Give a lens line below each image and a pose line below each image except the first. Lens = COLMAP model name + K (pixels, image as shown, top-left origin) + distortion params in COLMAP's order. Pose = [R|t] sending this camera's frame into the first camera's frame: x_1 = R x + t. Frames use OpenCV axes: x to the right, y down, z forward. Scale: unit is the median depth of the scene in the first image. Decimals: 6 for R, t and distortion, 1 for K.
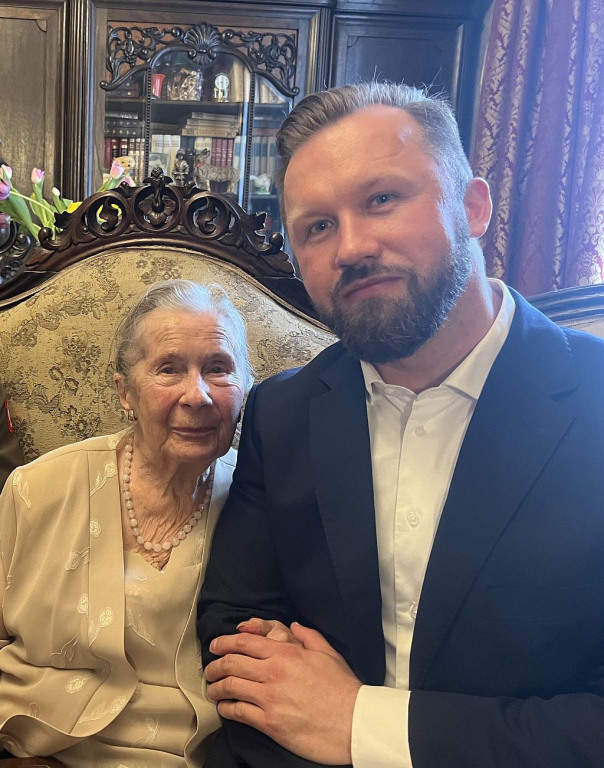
lens RADIAL K [[780.2, 0, 99.4], [0, 780.2, 374.6], [0, 0, 1]] dist [0.019969, -0.027030]
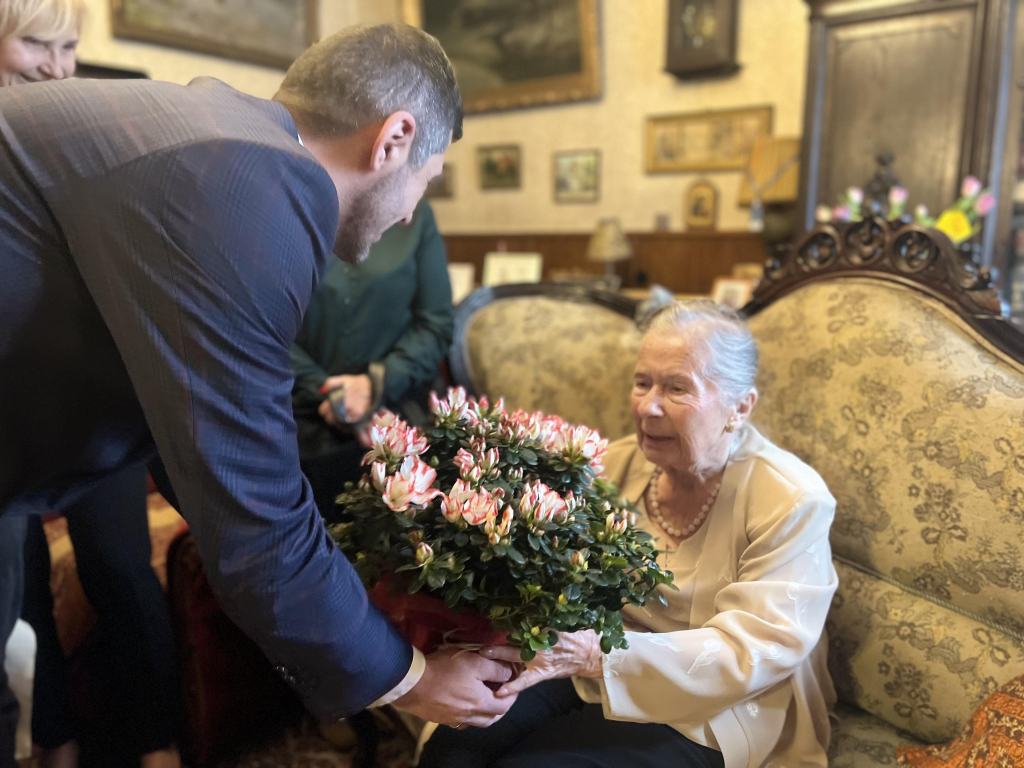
lens RADIAL K [[761.8, 0, 512.0], [0, 761.8, 384.0], [0, 0, 1]] dist [0.033354, -0.054933]
pose [[0.726848, 0.100392, -0.679421, 0.209541], [-0.095637, 0.994416, 0.044623, -0.015040], [0.680107, 0.032543, 0.732390, -0.015154]]
